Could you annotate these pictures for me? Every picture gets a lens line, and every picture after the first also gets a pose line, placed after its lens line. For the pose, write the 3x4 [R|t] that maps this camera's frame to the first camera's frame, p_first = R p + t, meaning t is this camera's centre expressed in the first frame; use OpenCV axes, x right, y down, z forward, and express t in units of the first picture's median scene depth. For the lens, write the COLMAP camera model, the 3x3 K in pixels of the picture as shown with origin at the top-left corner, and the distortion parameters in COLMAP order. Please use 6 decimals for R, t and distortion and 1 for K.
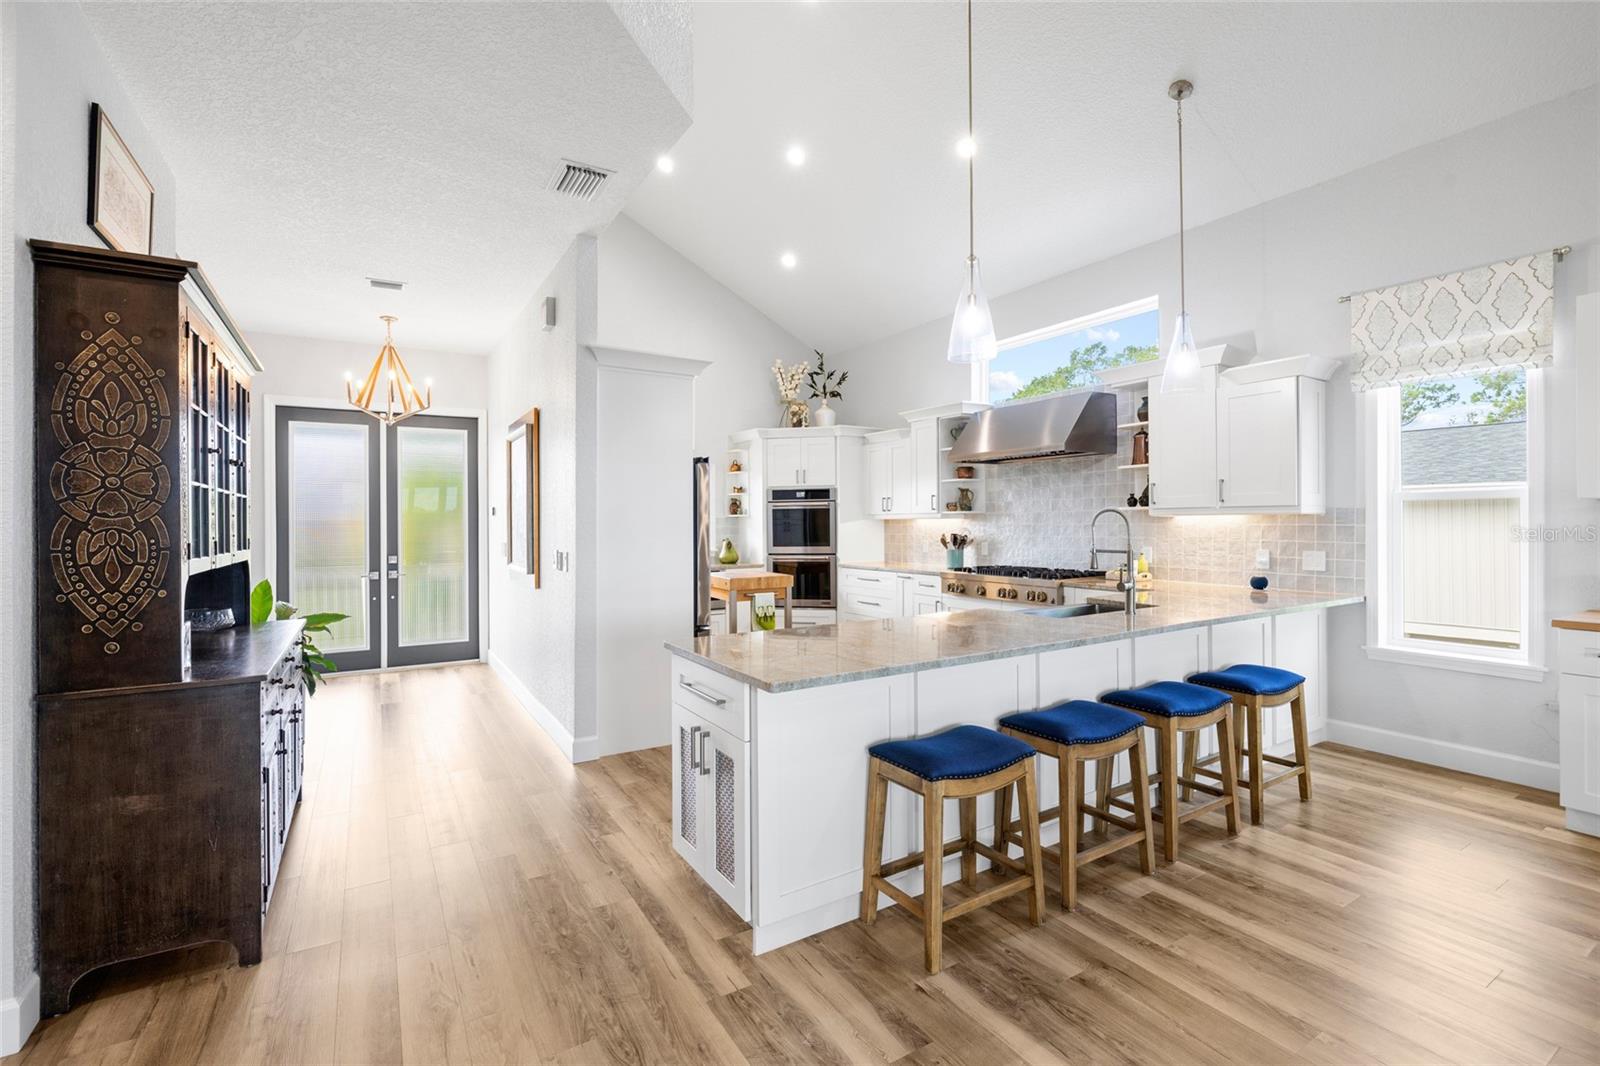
lens RADIAL K [[712.5, 0, 796.4], [0, 712.5, 522.3], [0, 0, 1]] dist [-0.009864, 0.002006]
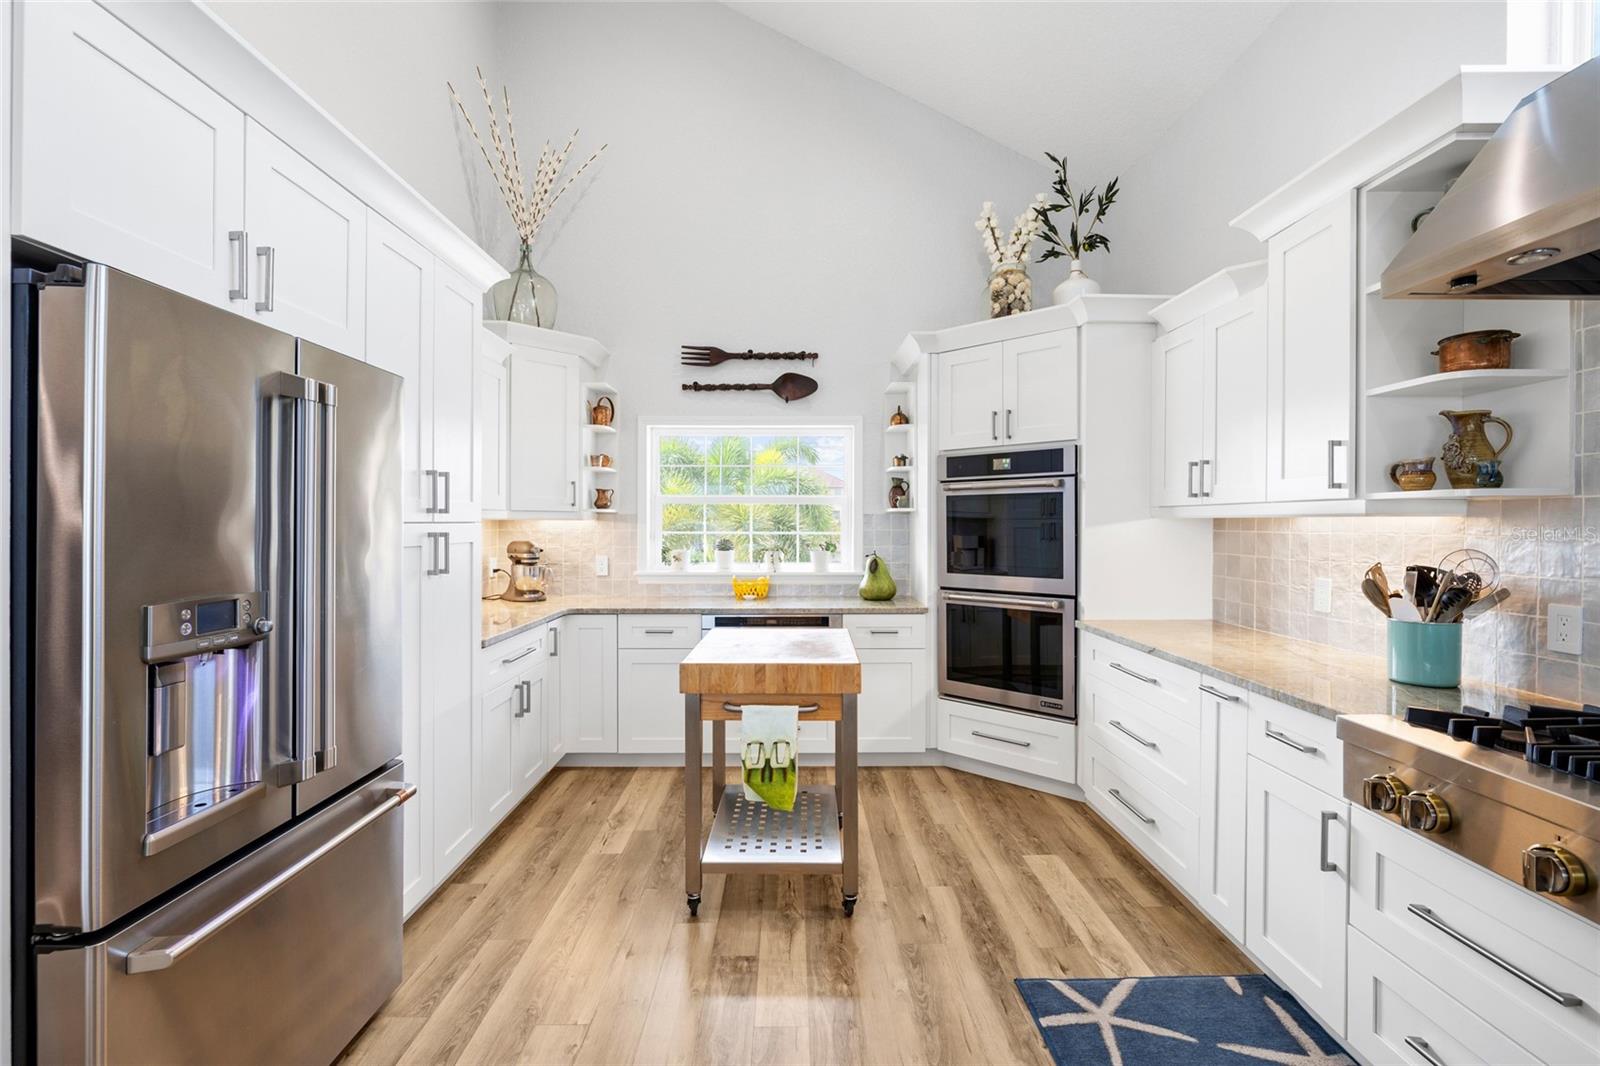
lens RADIAL K [[712.5, 0, 800.0], [0, 712.5, 523.2], [0, 0, 1]] dist [-0.009864, 0.002006]
pose [[0.860387, 0.009101, -0.509560, 0.147966], [-0.008134, 0.999958, 0.004127, -0.001112], [0.509576, 0.000594, 0.860425, 0.610189]]
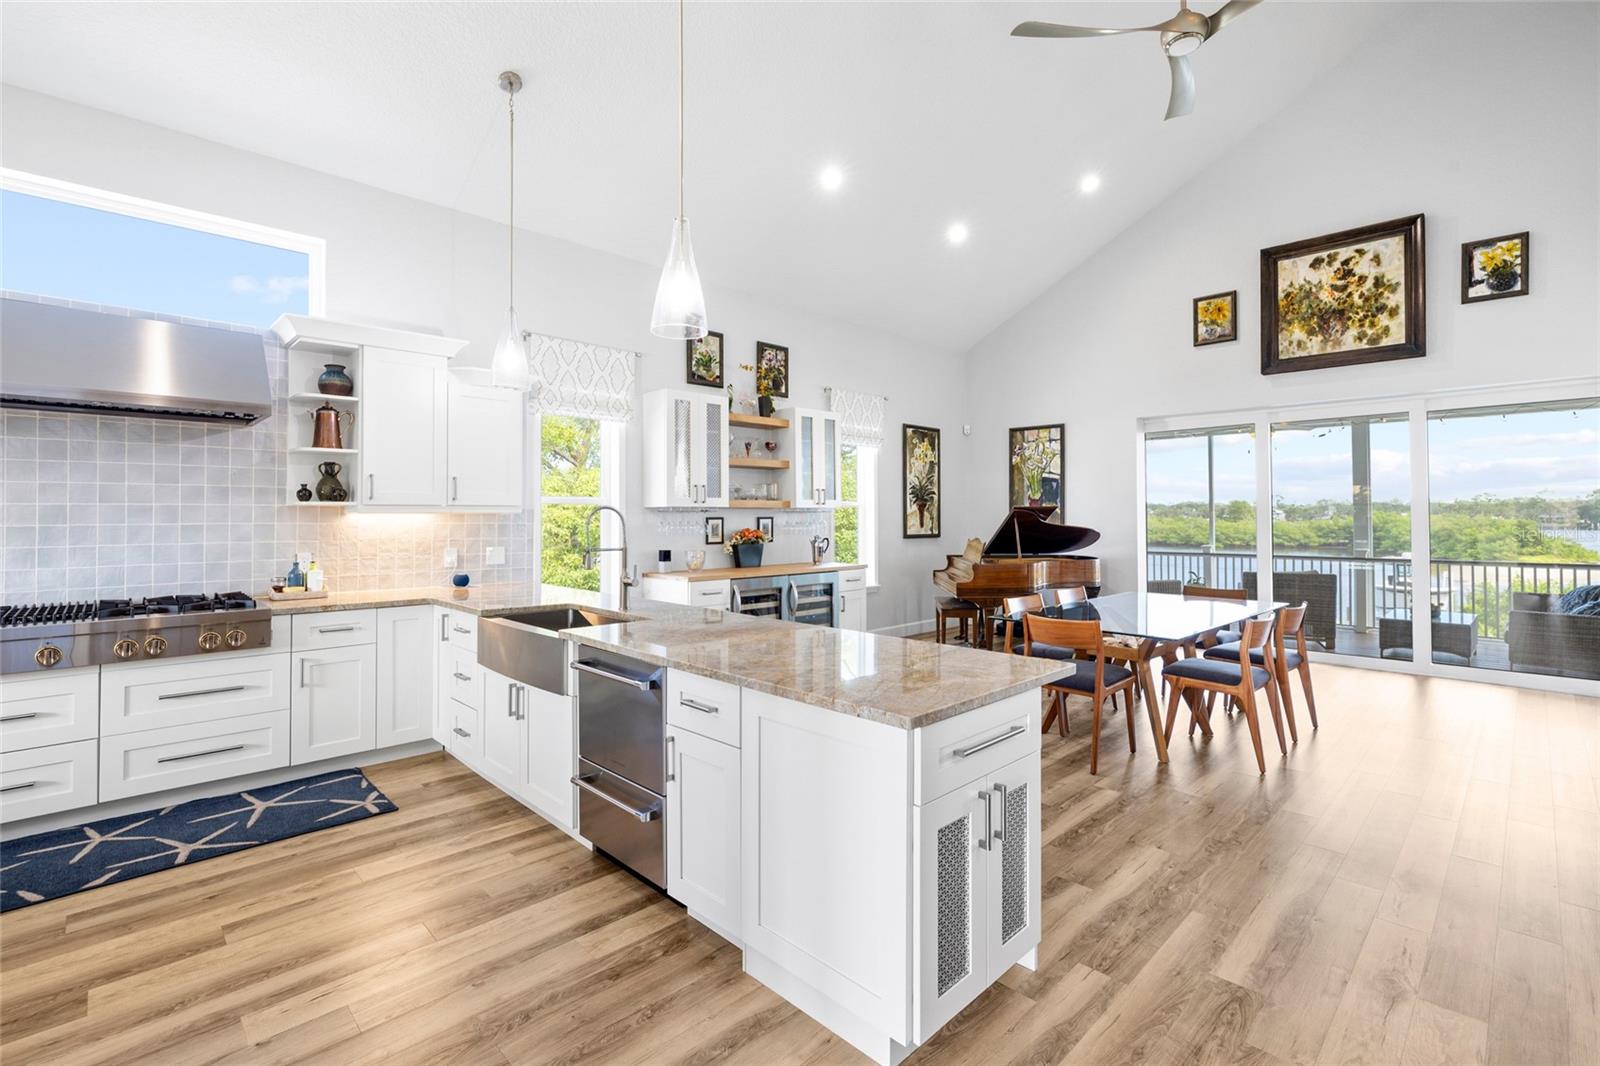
lens RADIAL K [[712.5, 0, 811.2], [0, 712.5, 508.4], [0, 0, 1]] dist [-0.009864, 0.002006]
pose [[-0.232817, 0.018714, 0.972340, -0.306576], [0.003437, 0.999824, -0.018420, 0.001410], [-0.972514, -0.000947, -0.232841, 0.501361]]
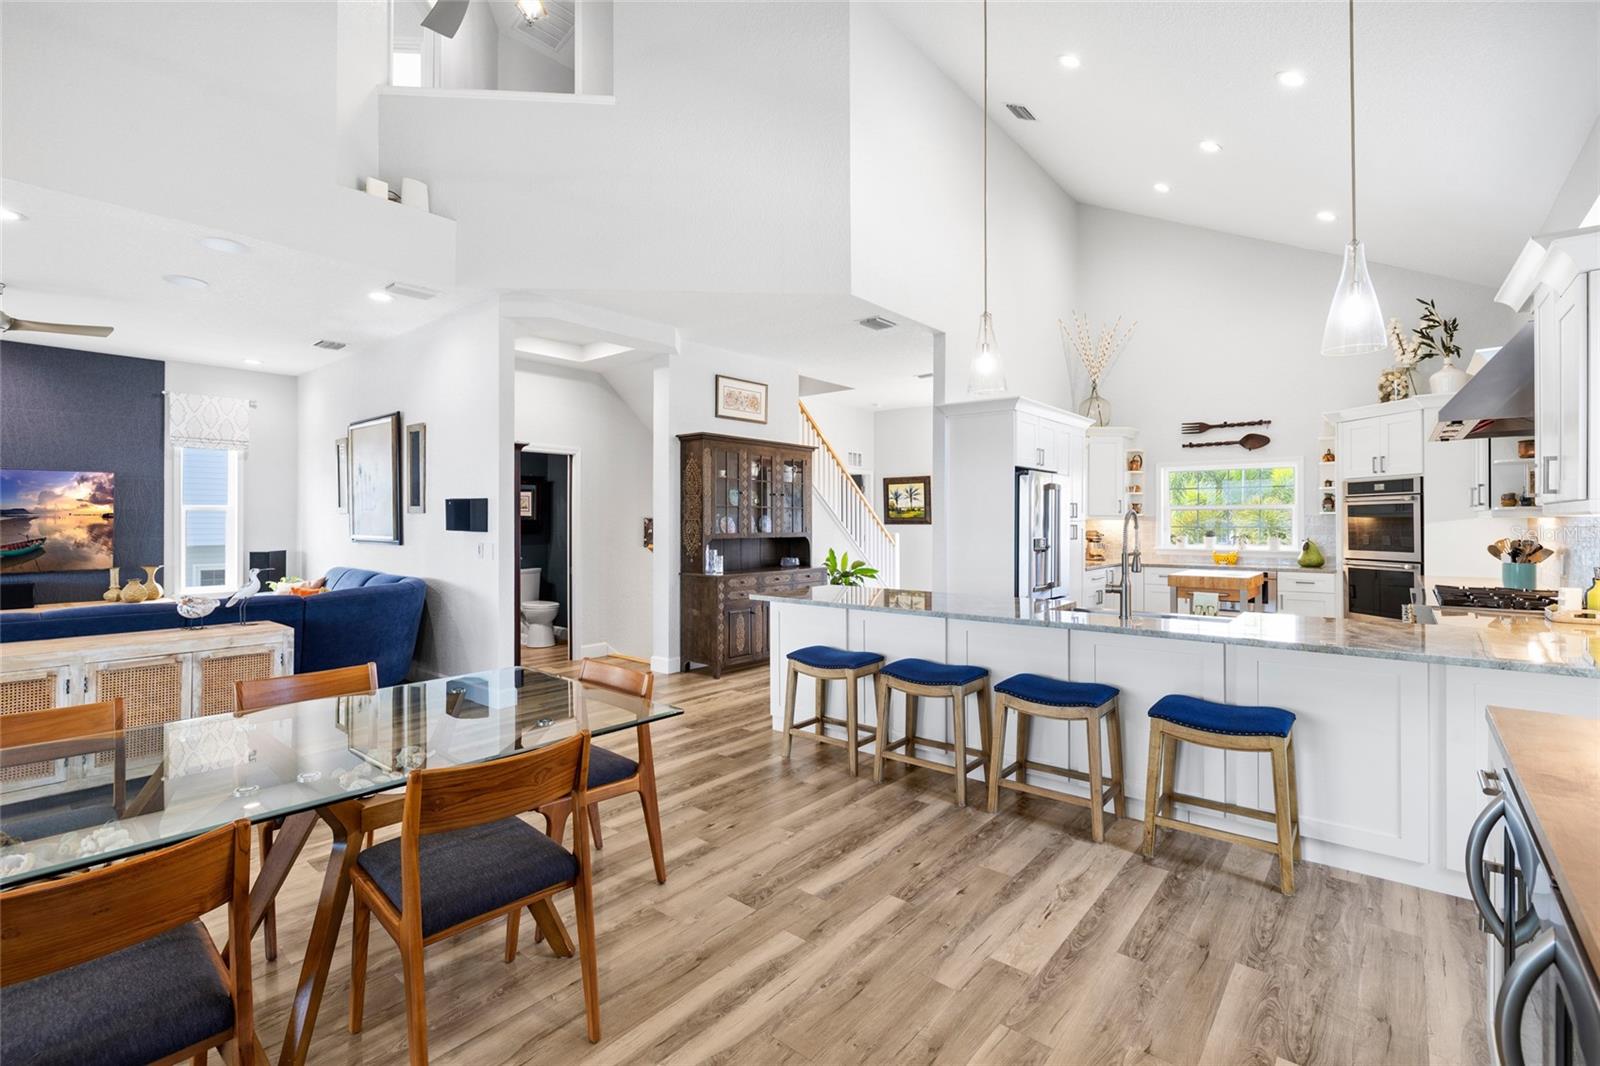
lens RADIAL K [[712.5, 0, 794.7], [0, 712.5, 520.9], [0, 0, 1]] dist [-0.009864, 0.002006]
pose [[0.314227, 0.007028, -0.949322, 0.642484], [-0.000999, 0.999974, 0.007073, -0.005974], [0.949347, -0.001274, 0.314226, 0.132674]]
